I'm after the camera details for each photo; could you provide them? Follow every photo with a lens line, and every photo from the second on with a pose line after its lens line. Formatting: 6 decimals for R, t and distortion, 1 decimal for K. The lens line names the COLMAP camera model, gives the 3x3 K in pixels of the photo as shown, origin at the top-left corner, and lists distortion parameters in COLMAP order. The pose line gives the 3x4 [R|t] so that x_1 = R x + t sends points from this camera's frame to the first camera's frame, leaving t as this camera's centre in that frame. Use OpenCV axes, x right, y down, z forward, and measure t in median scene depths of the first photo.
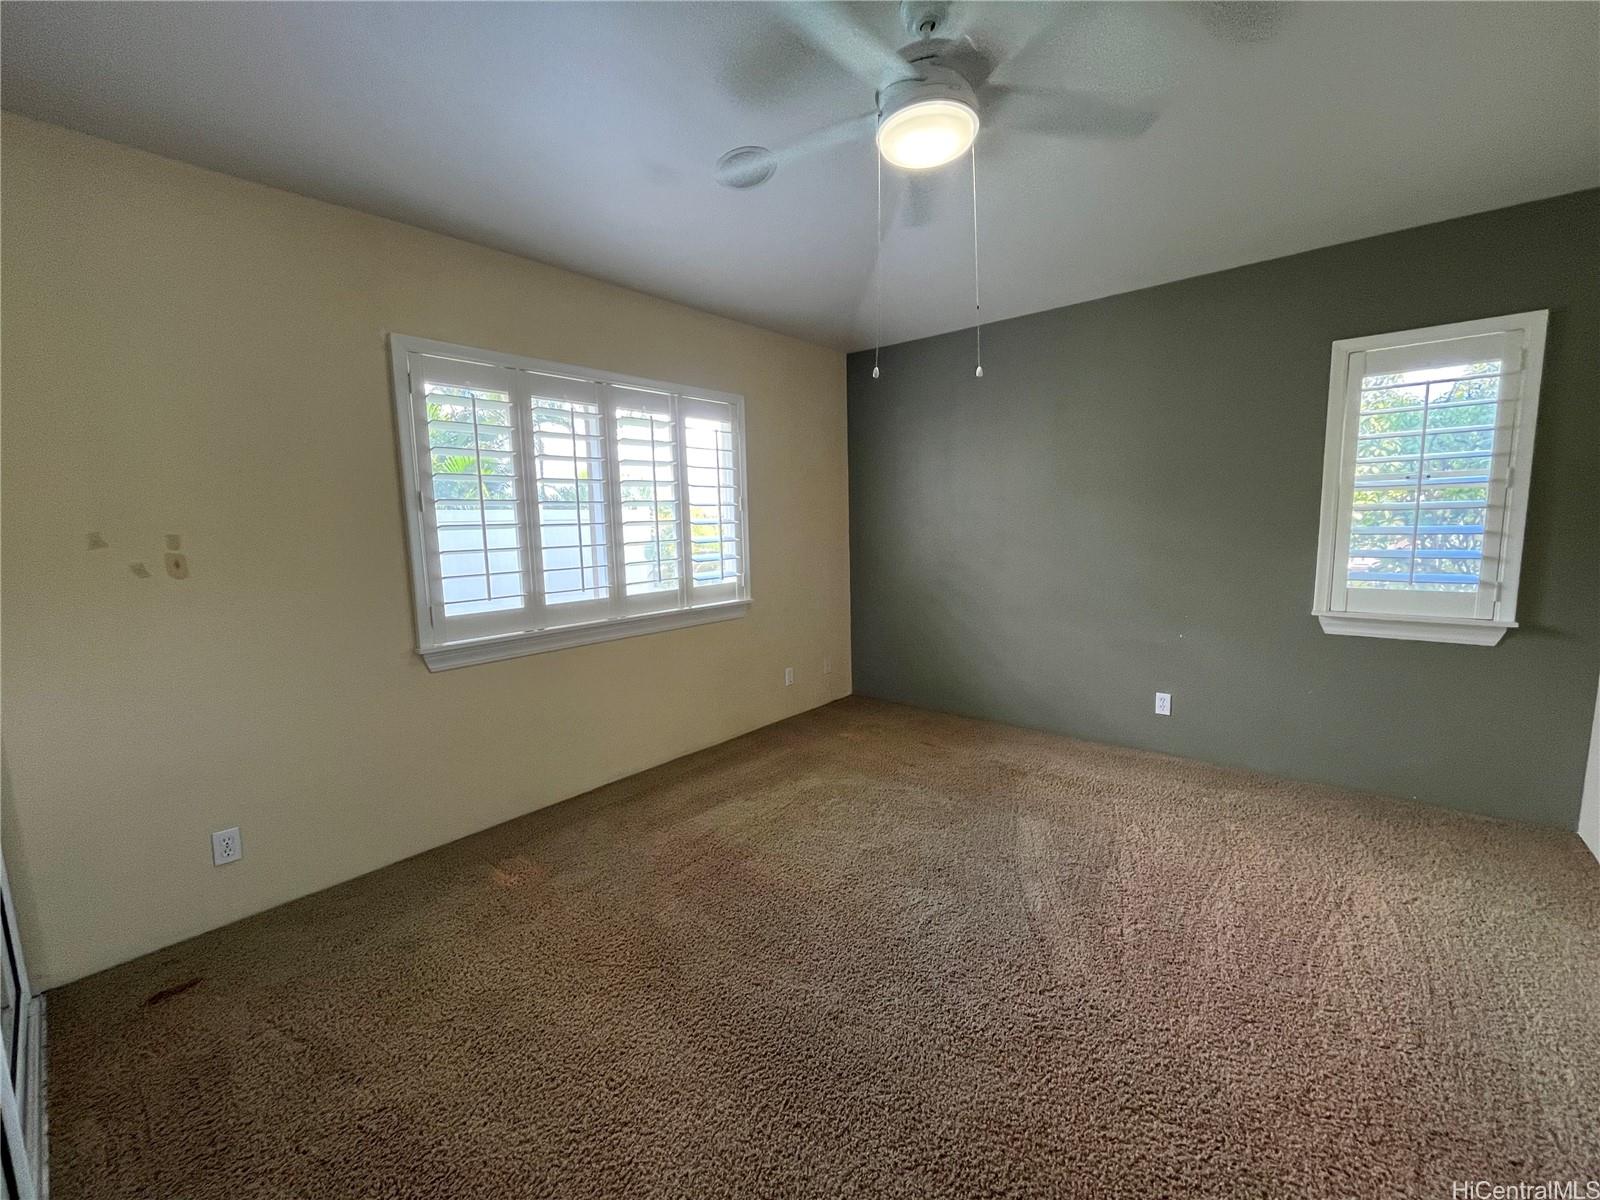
lens RADIAL K [[652.0, 0, 790.5], [0, 652.0, 600.9], [0, 0, 1]] dist [-0.007184, 0.001175]
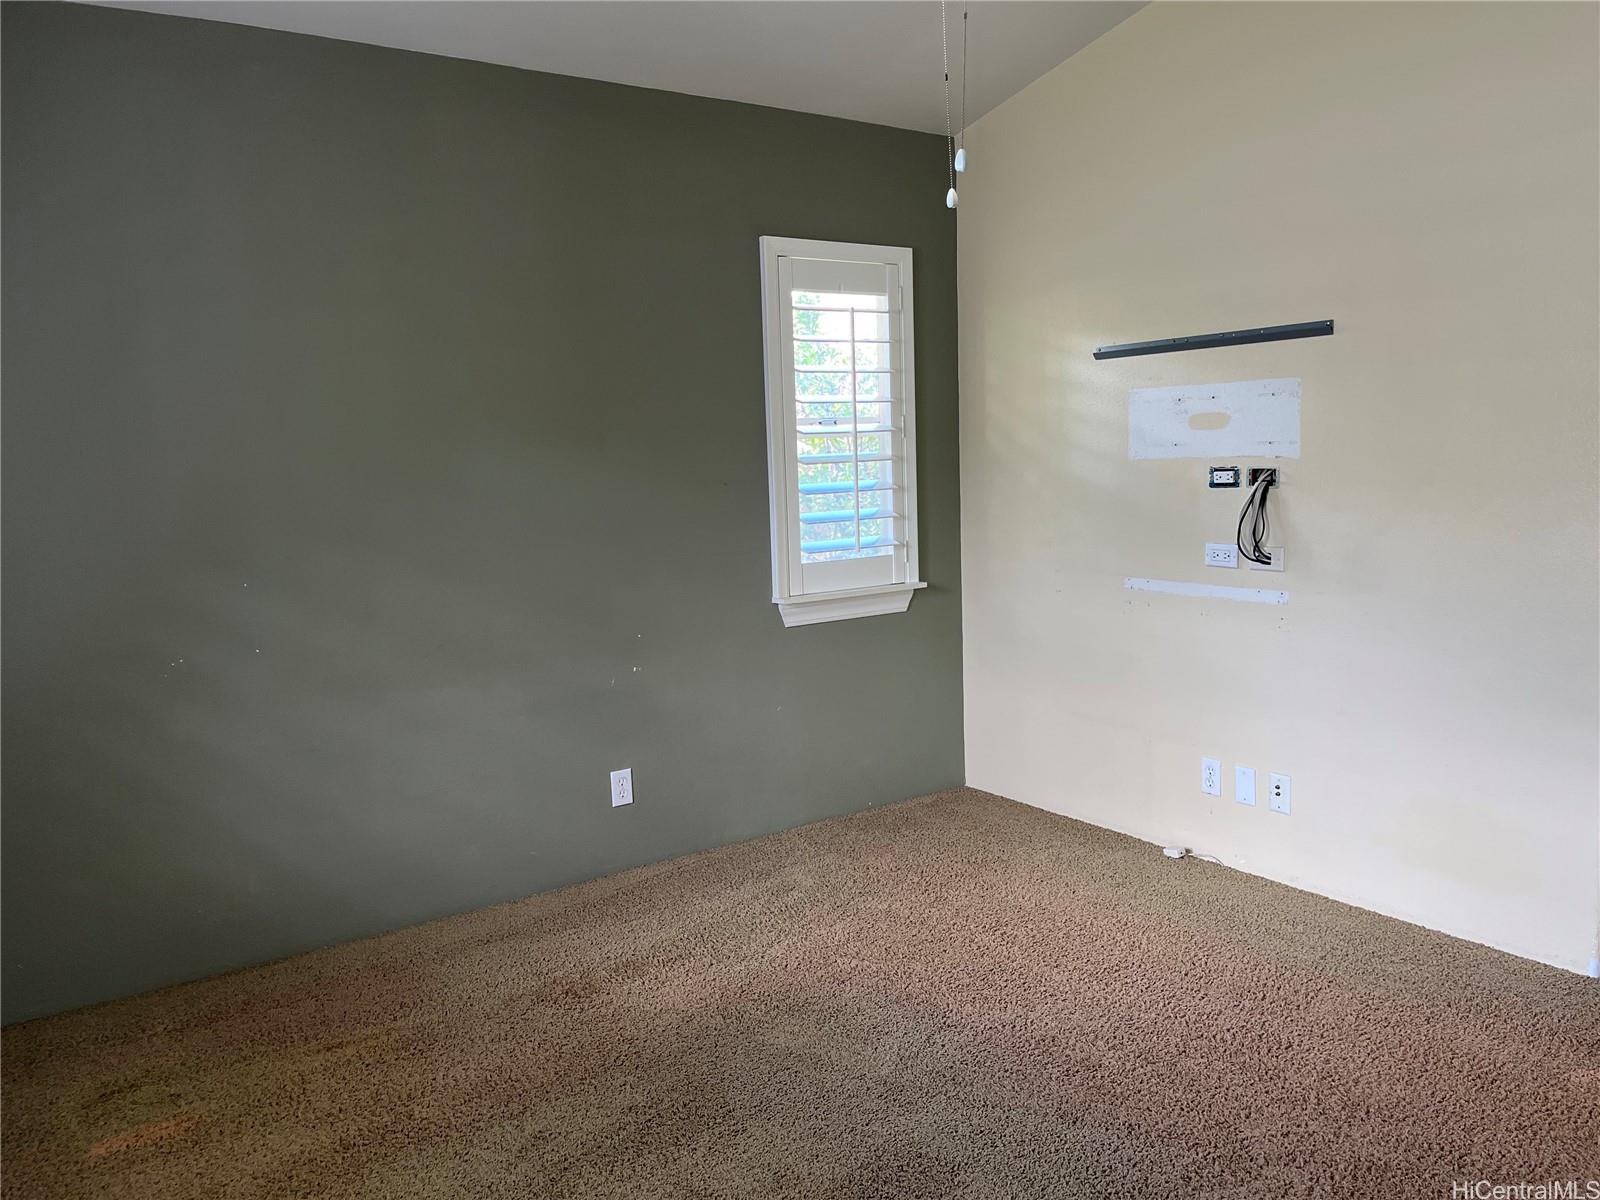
lens RADIAL K [[1208.5, 0, 800.9], [0, 1208.5, 604.9], [0, 0, 1]] dist [0.062709, -0.089499]
pose [[0.240498, -0.107768, 0.964648, -0.542630], [0.146698, 0.986437, 0.073628, -0.079267], [-0.959500, 0.123804, 0.253046, 0.659914]]
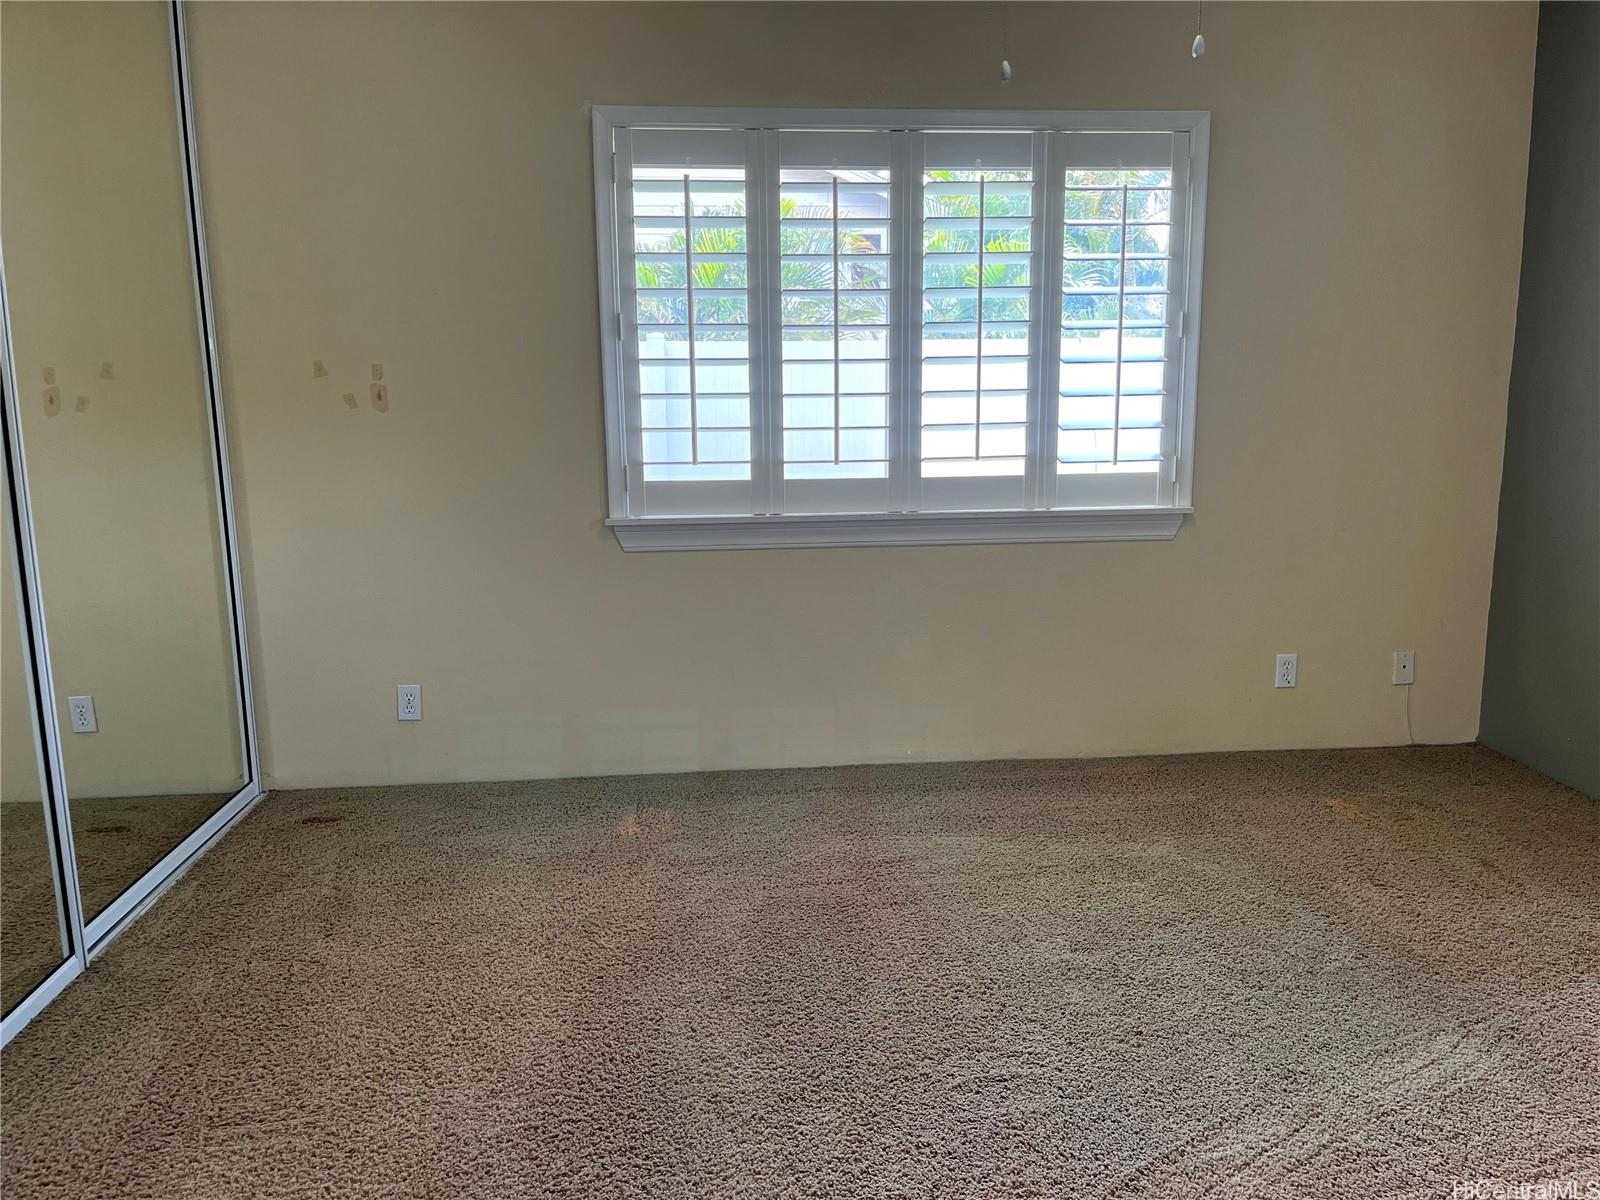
lens RADIAL K [[1208.5, 0, 794.1], [0, 1208.5, 590.3], [0, 0, 1]] dist [0.062709, -0.089499]
pose [[0.718912, 0.138687, -0.681125, 0.540103], [-0.092950, 0.990274, 0.103527, -0.011122], [0.688858, -0.011116, 0.724811, 0.089178]]
